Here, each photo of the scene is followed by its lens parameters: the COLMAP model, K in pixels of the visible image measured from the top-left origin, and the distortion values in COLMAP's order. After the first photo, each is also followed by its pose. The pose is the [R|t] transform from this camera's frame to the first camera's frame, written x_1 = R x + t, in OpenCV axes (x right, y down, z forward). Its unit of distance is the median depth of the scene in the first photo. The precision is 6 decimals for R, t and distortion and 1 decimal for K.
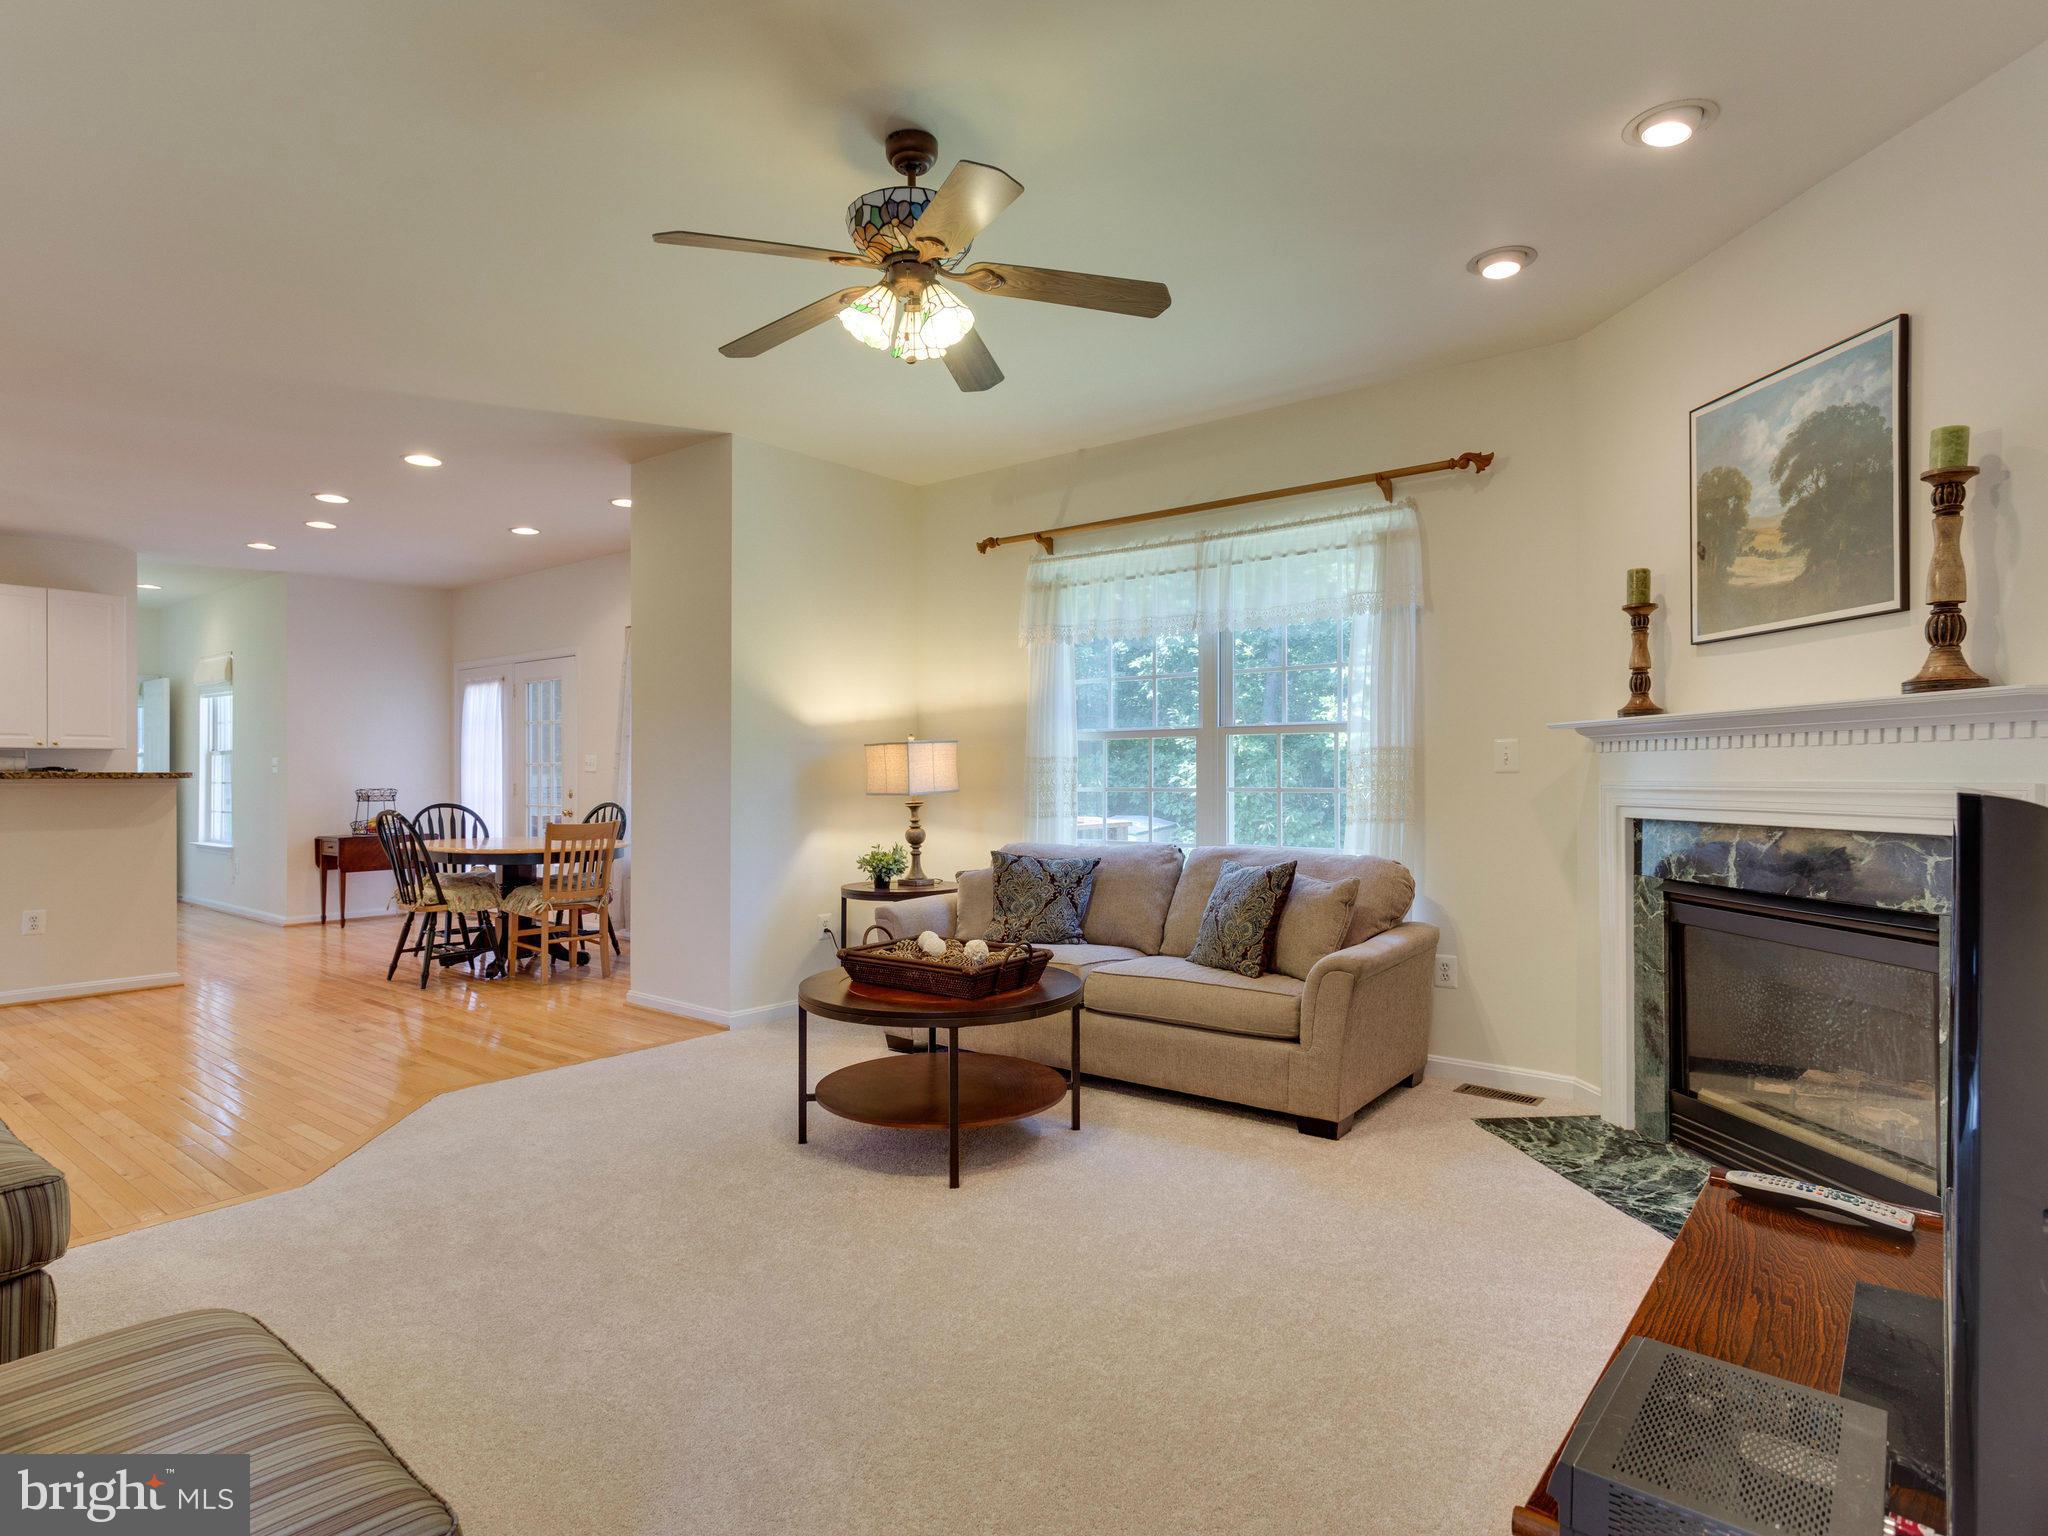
lens RADIAL K [[1083.7, 0, 1031.4], [0, 1083.7, 775.4], [0, 0, 1]] dist [-0.000576, 0.000832]
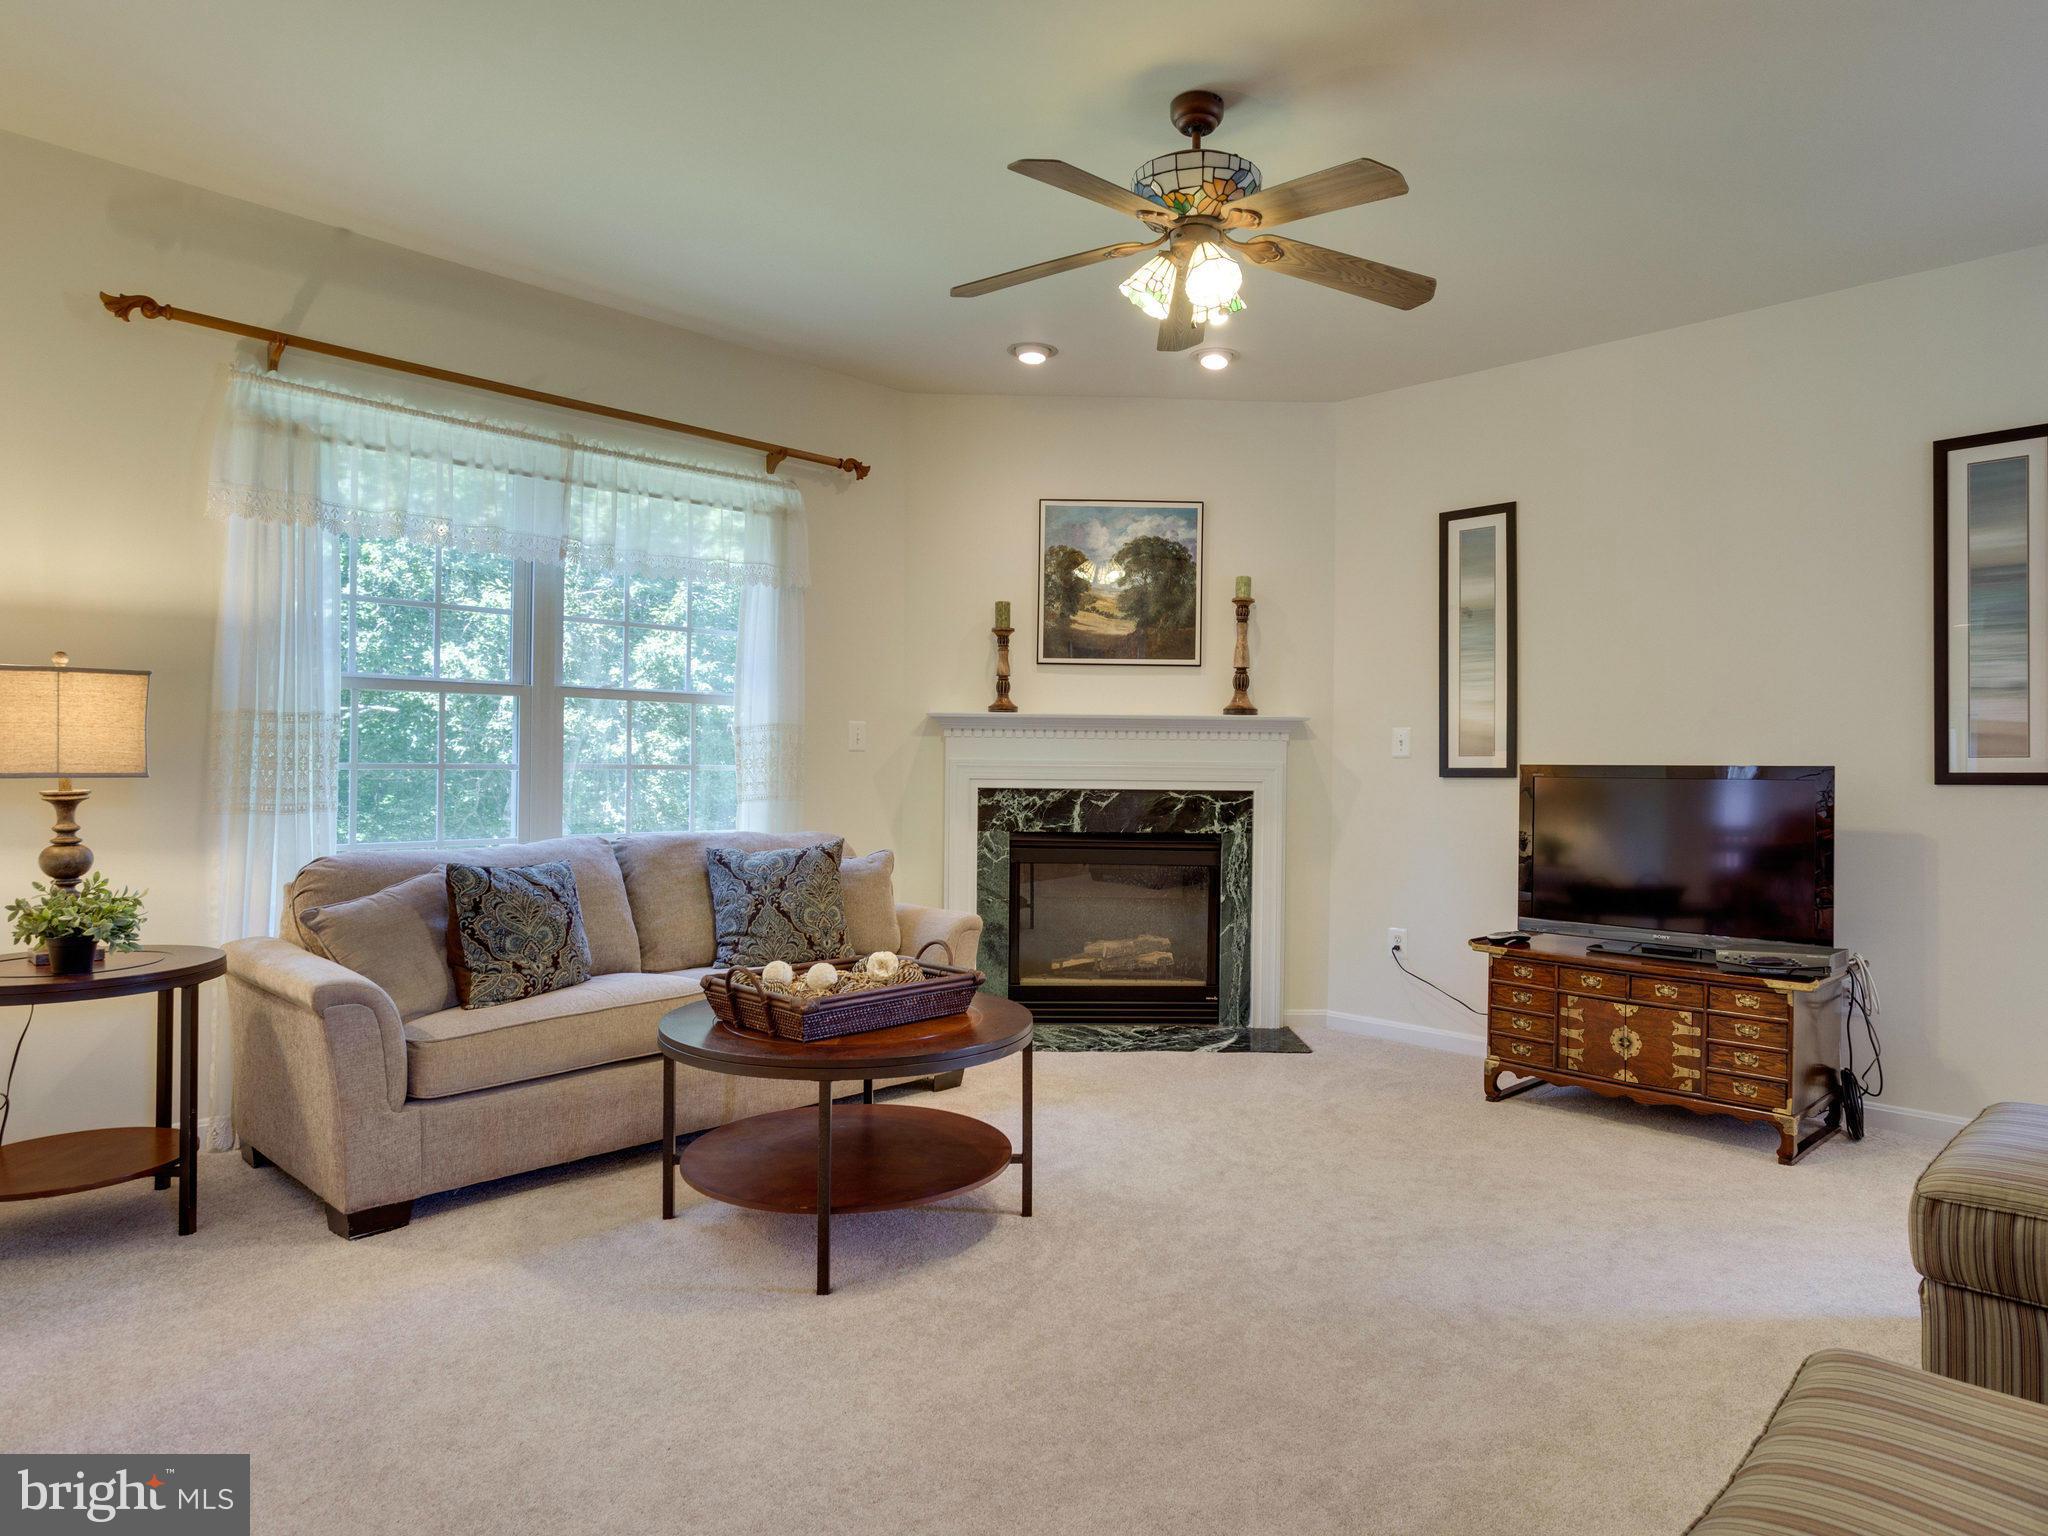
lens RADIAL K [[1218.1, 0, 1075.0], [0, 1218.1, 761.5], [0, 0, 1]] dist [-0.002793, 0.001692]
pose [[0.103977, 0.005335, 0.994565, -0.991774], [-0.011464, 0.999926, -0.004165, 0.013163], [-0.994514, -0.010969, 0.104030, 0.806377]]
